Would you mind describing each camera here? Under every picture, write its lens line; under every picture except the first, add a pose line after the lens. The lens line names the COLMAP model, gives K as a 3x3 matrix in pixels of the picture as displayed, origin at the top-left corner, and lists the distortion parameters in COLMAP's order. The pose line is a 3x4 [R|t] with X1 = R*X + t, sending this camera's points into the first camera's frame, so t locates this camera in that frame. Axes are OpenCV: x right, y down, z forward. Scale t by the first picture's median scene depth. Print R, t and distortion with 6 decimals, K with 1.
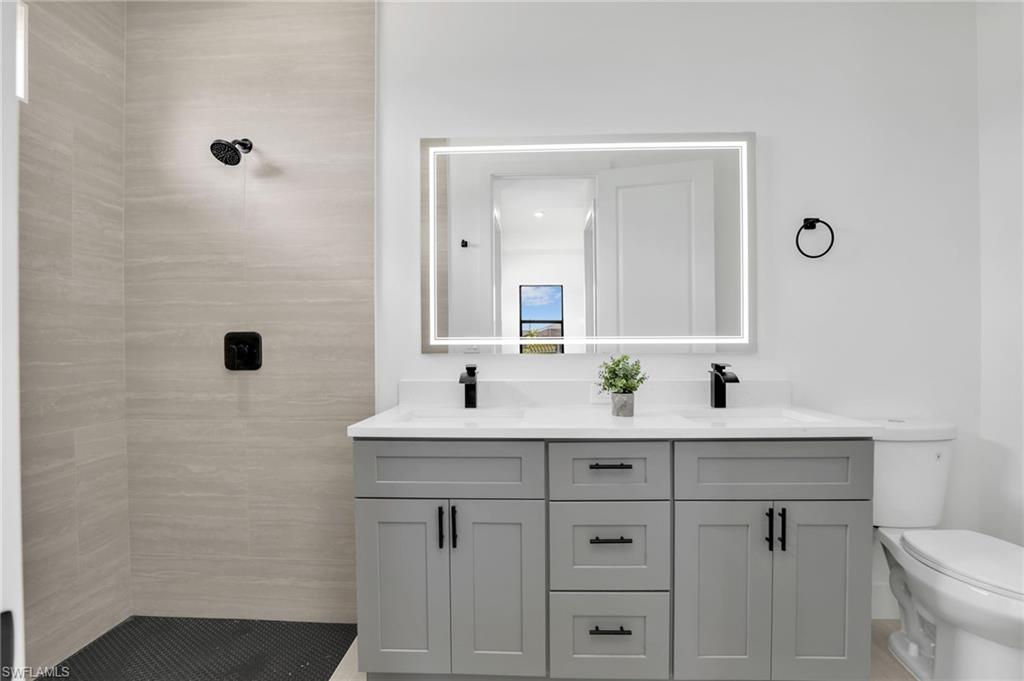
lens RADIAL K [[483.7, 0, 525.5], [0, 483.7, 343.2], [0, 0, 1]] dist [-0.028565, -0.000103]
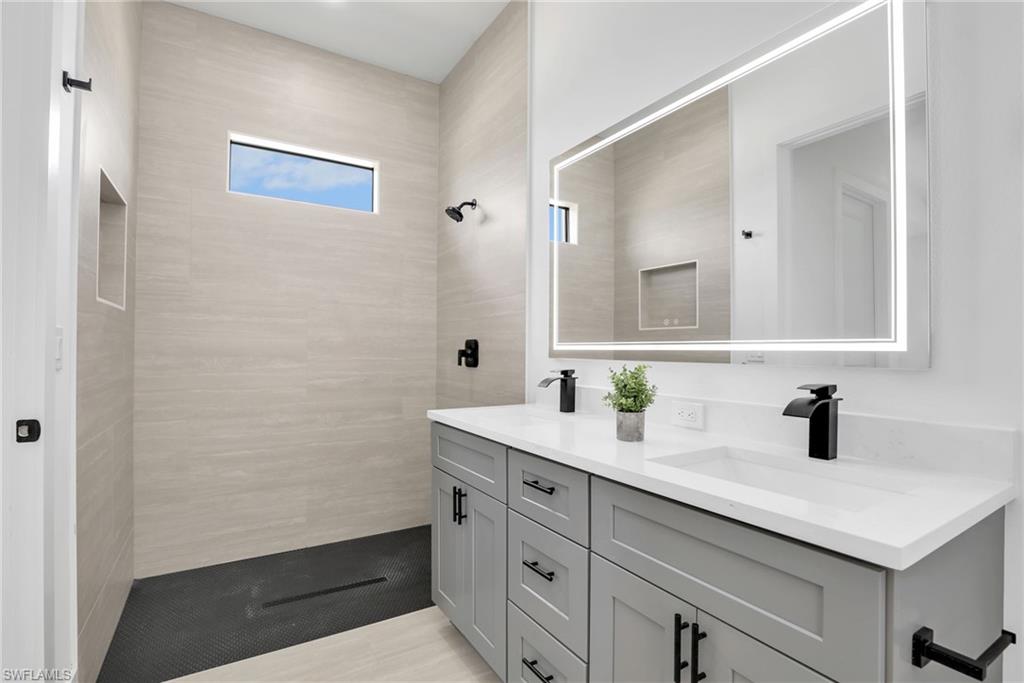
lens RADIAL K [[483.7, 0, 525.5], [0, 483.7, 344.2], [0, 0, 1]] dist [-0.028565, -0.000103]
pose [[0.566741, -0.001900, -0.823894, 0.659739], [-0.006245, 0.999959, -0.006602, -0.001668], [0.823873, 0.008887, 0.566705, 0.345966]]
